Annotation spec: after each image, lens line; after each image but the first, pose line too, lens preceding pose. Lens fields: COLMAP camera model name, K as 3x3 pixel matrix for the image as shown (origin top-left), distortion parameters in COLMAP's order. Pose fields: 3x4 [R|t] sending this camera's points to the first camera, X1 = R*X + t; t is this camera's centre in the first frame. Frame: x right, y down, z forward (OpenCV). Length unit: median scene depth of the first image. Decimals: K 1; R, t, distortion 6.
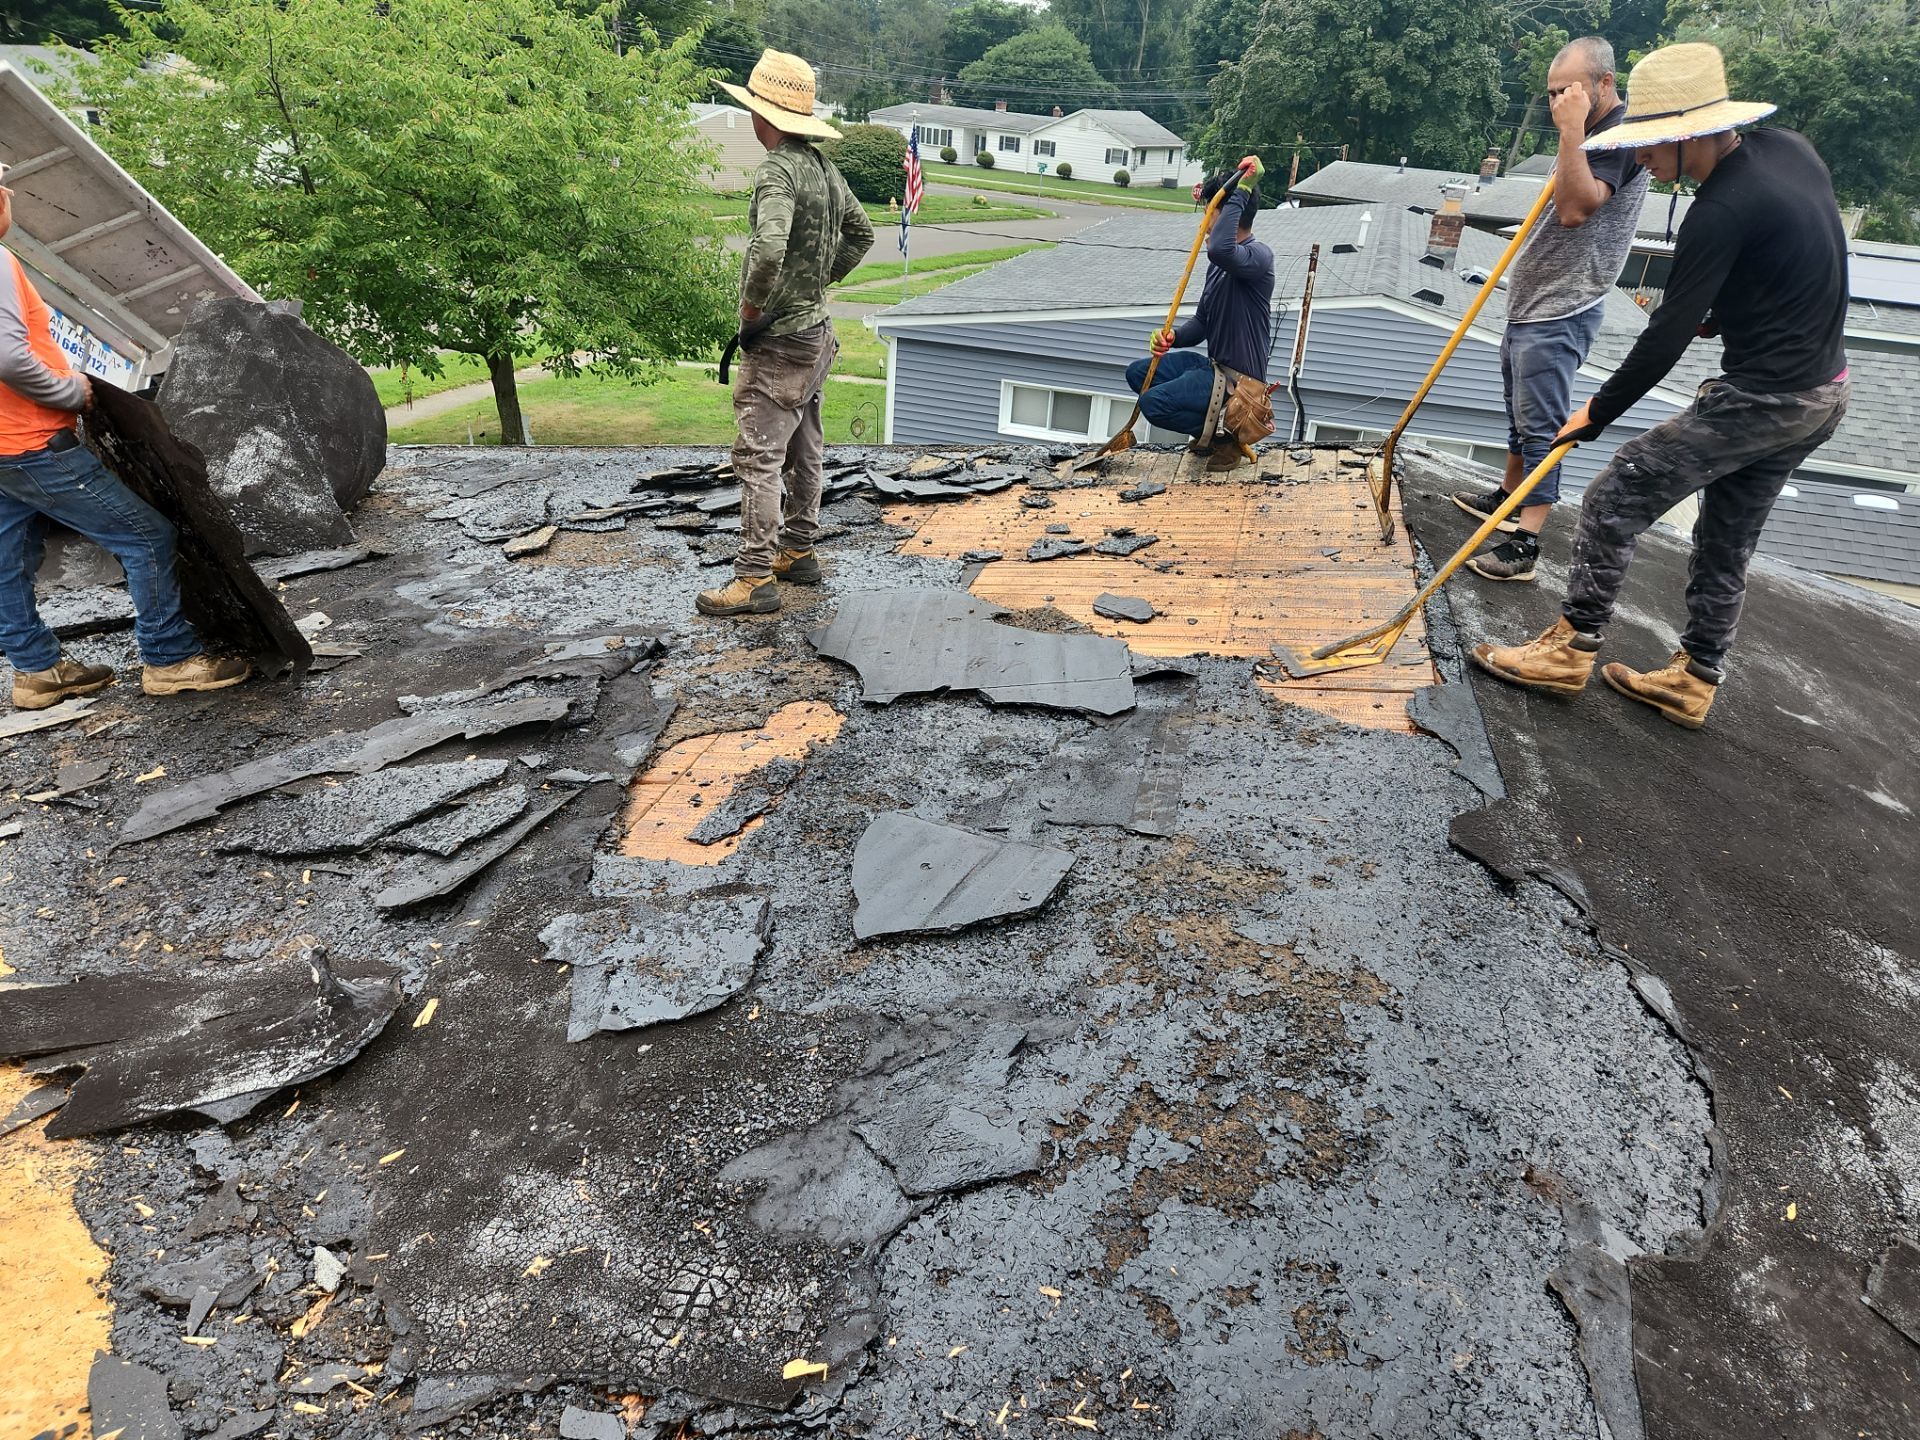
lens RADIAL K [[1272.8, 0, 971.5], [0, 1272.8, 719.6], [0, 0, 1]] dist [0.079280, -0.062872]
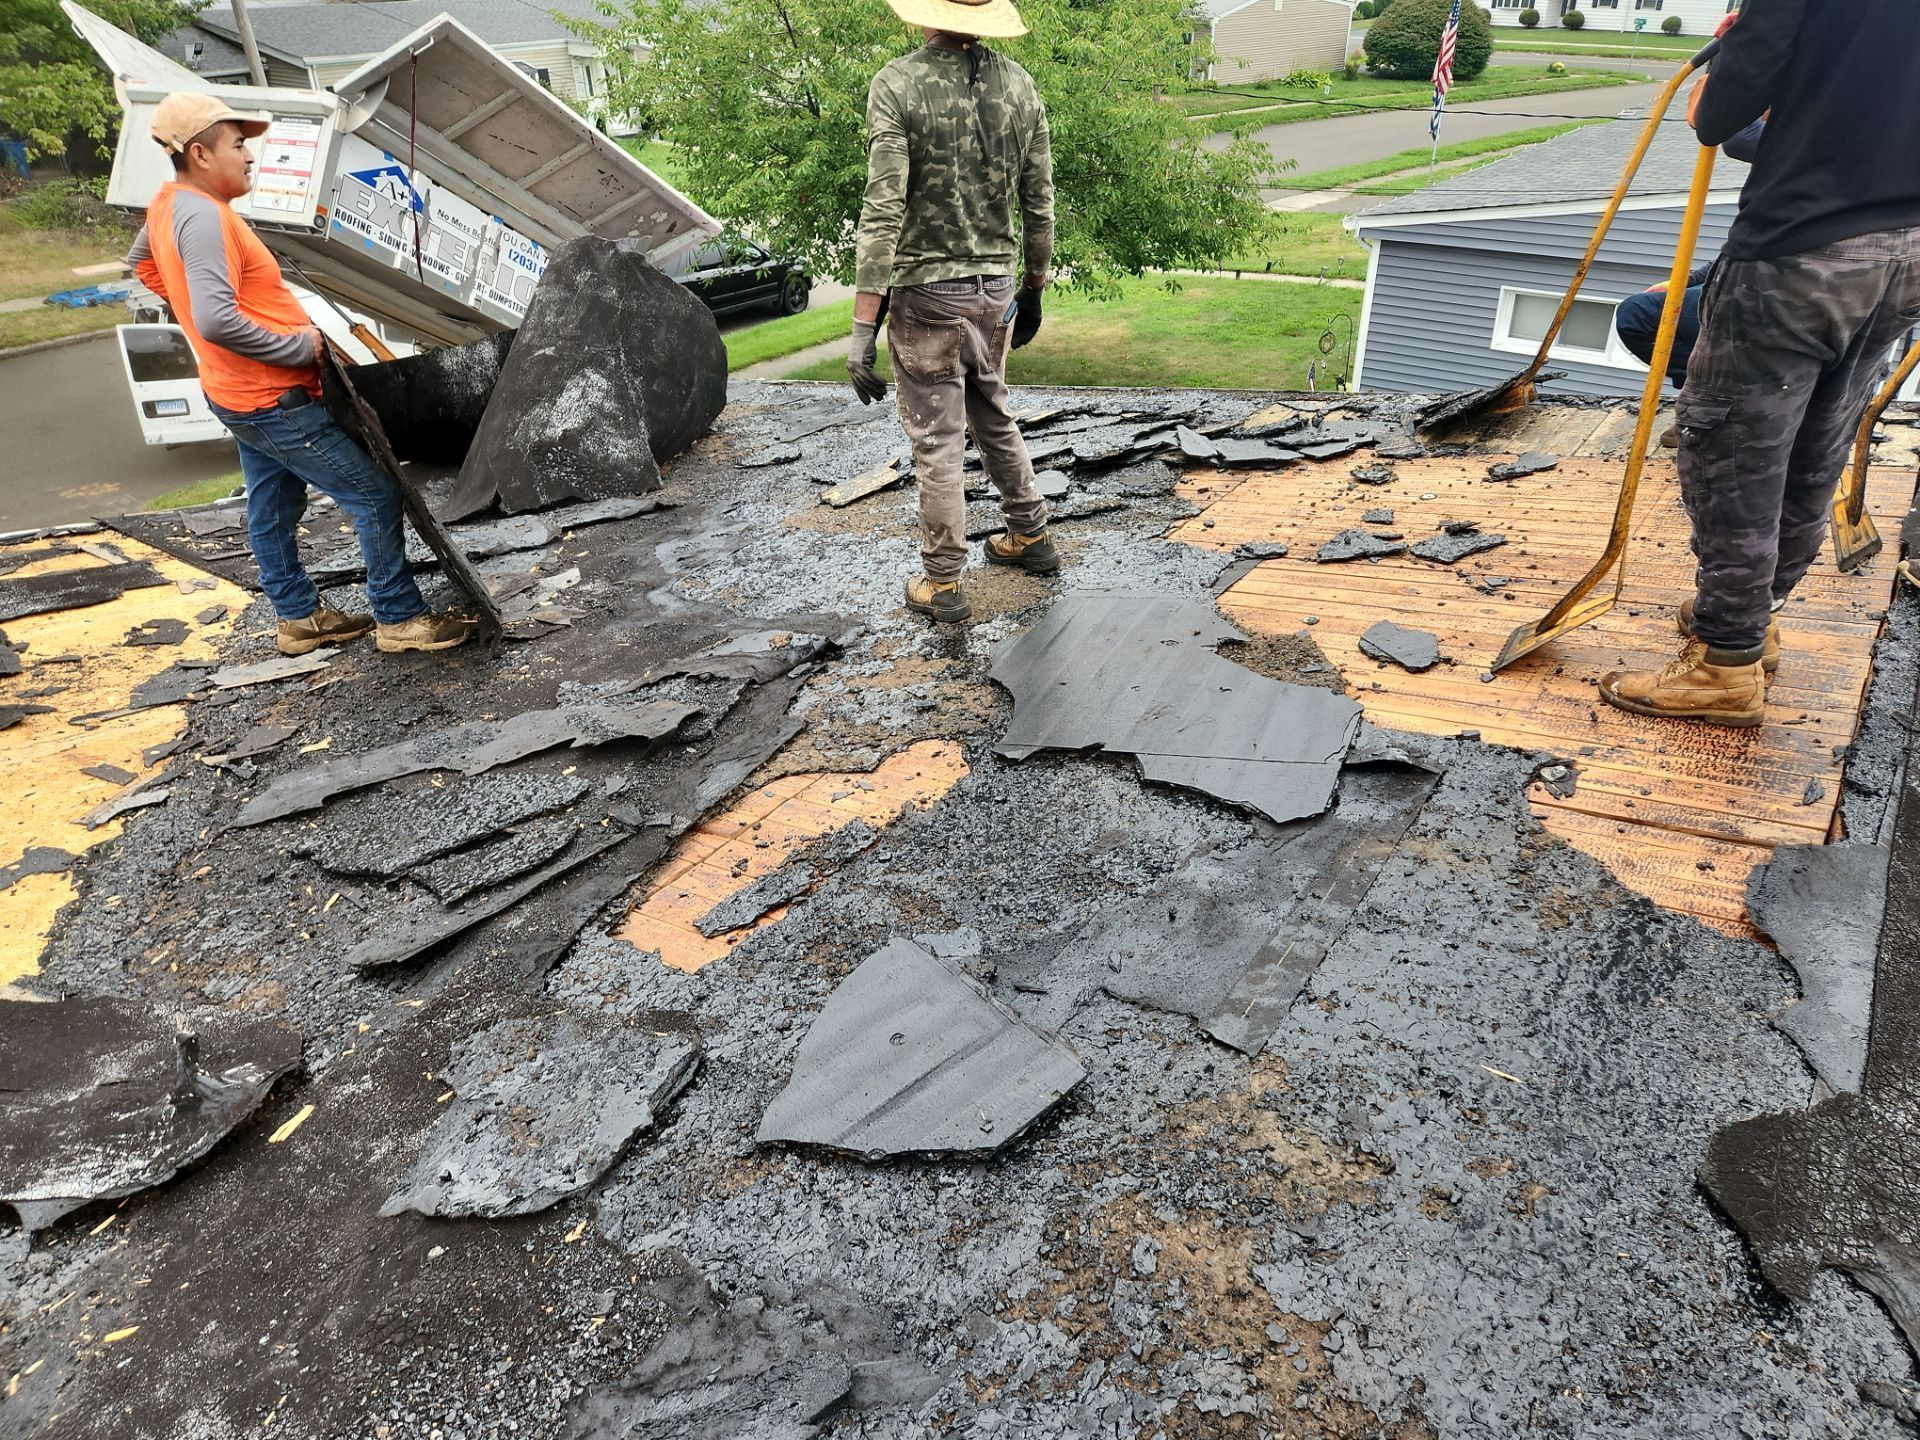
lens RADIAL K [[1272.8, 0, 997.0], [0, 1272.8, 718.2], [0, 0, 1]] dist [0.079280, -0.062872]
pose [[0.931165, 0.109580, -0.347741, 0.170164], [-0.085235, 0.992763, 0.084601, -0.091702], [0.354495, -0.049138, 0.933766, 0.221937]]
